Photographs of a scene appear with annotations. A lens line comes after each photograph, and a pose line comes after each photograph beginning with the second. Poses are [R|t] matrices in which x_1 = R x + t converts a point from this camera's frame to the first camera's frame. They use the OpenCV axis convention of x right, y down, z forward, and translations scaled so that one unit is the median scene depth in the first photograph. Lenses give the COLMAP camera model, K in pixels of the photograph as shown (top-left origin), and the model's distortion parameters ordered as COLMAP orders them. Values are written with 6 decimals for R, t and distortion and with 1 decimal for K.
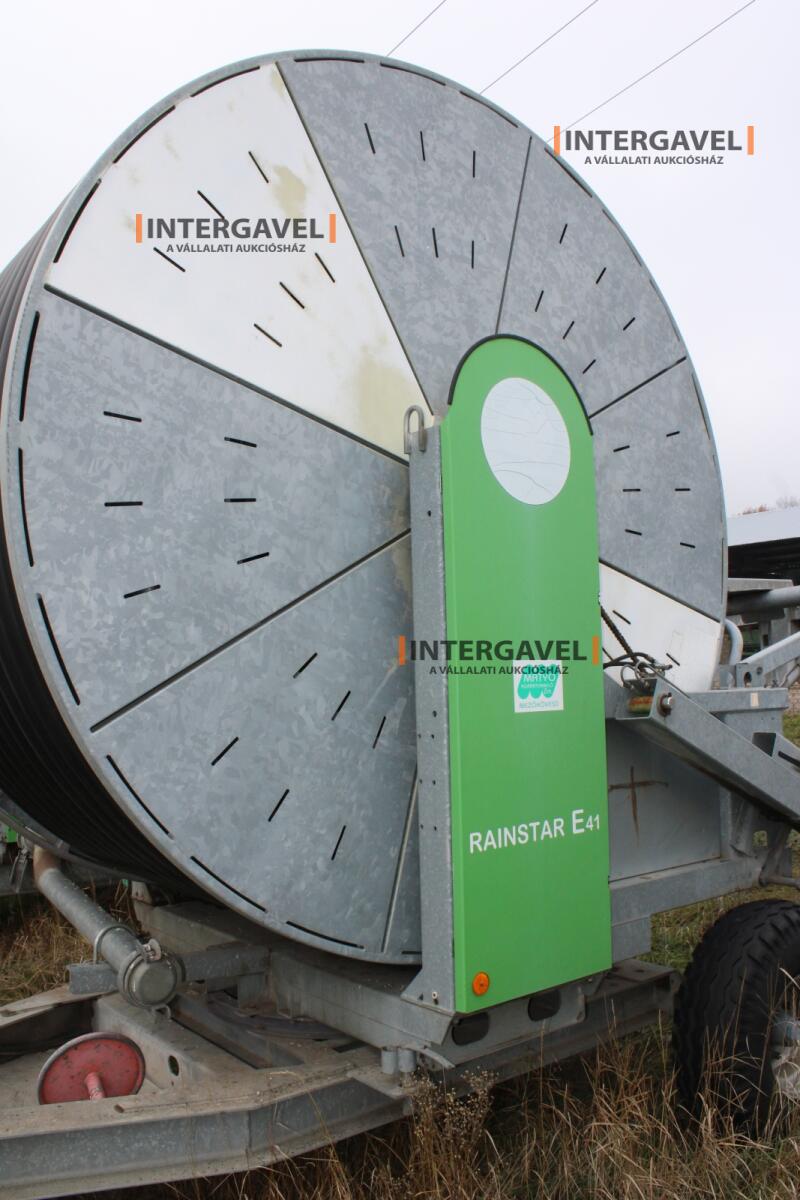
lens RADIAL K [[1006.7, 0, 403.7], [0, 1006.7, 605.3], [0, 0, 1]] dist [-0.170192, 0.157697]
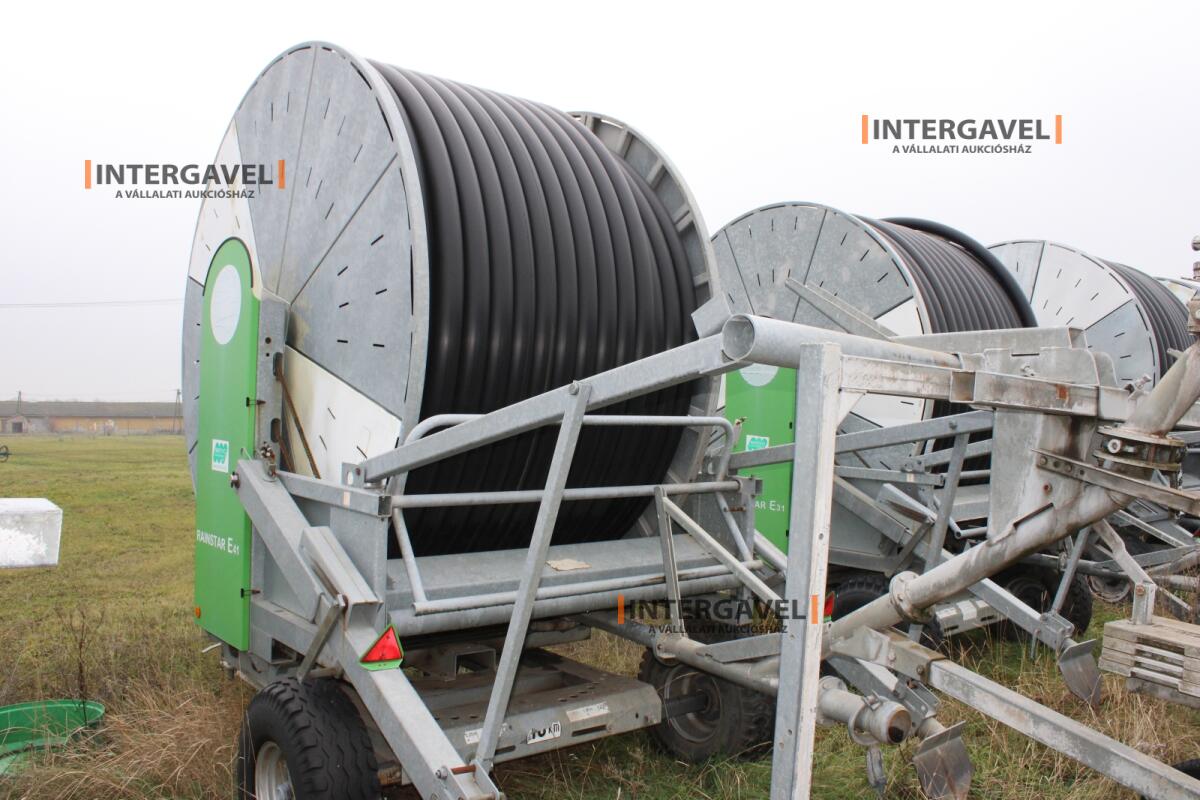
lens RADIAL K [[1006.7, 0, 598.5], [0, 1006.7, 406.2], [0, 0, 1]] dist [-0.170192, 0.157697]
pose [[0.038578, 0.037094, -0.998567, 1.739904], [0.046376, 0.998168, 0.038870, -0.034333], [0.998179, -0.047809, 0.036787, 1.537723]]
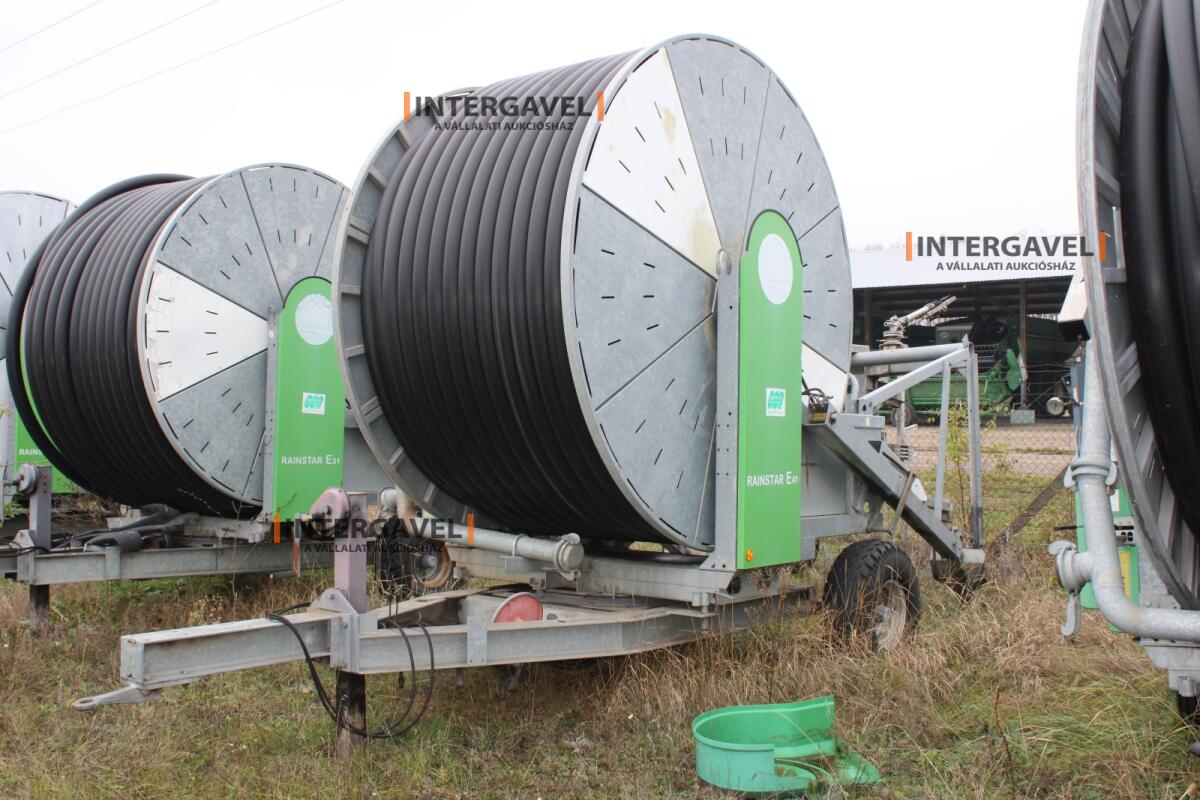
lens RADIAL K [[1232.6, 0, 600.0], [0, 1232.6, 400.0], [0, 0, 1]] dist [-0.101218, -0.001460]
pose [[0.972908, 0.047131, 0.226338, -0.689389], [-0.057696, 0.997521, 0.040289, 0.002630], [-0.223878, -0.052256, 0.973215, -1.131753]]
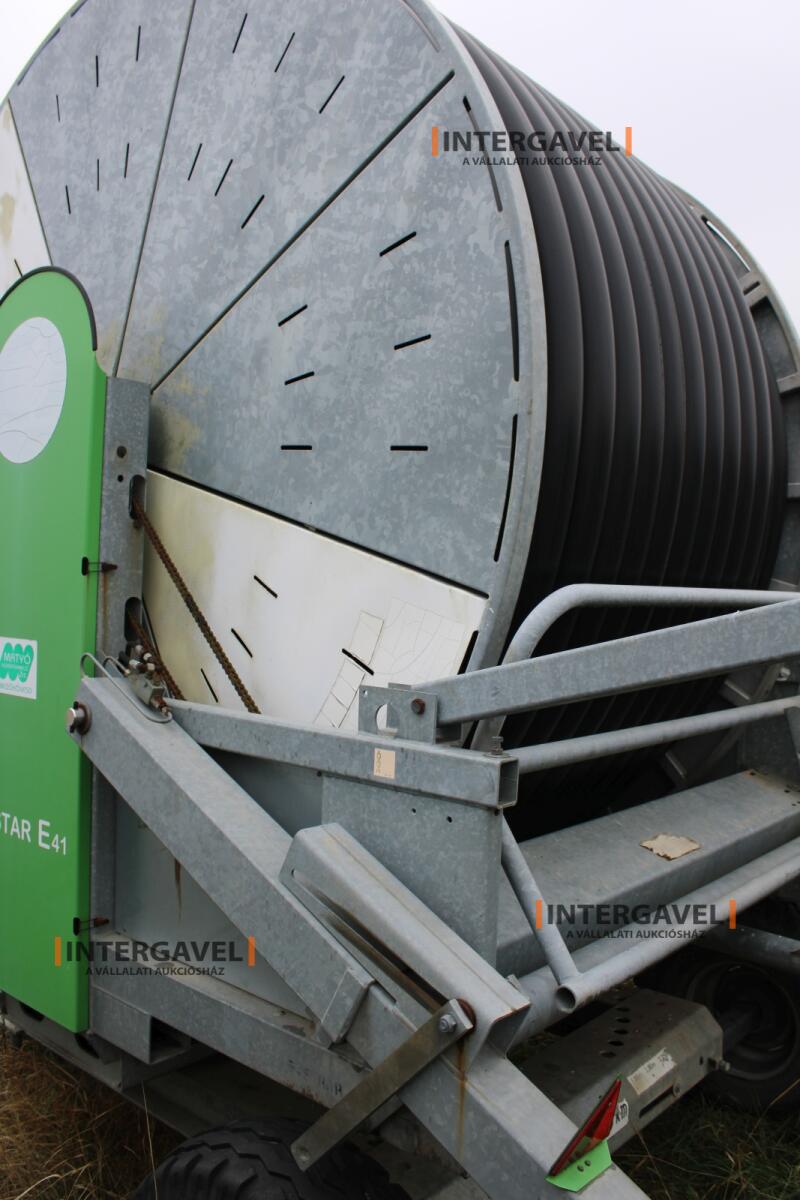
lens RADIAL K [[1002.4, 0, 400.8], [0, 1002.4, 594.5], [0, 0, 1]] dist [-0.165206, 0.145492]
pose [[0.191982, 0.037913, -0.980666, 1.039619], [0.043045, 0.997967, 0.047009, -0.010804], [0.980454, -0.051238, 0.189960, 1.154140]]
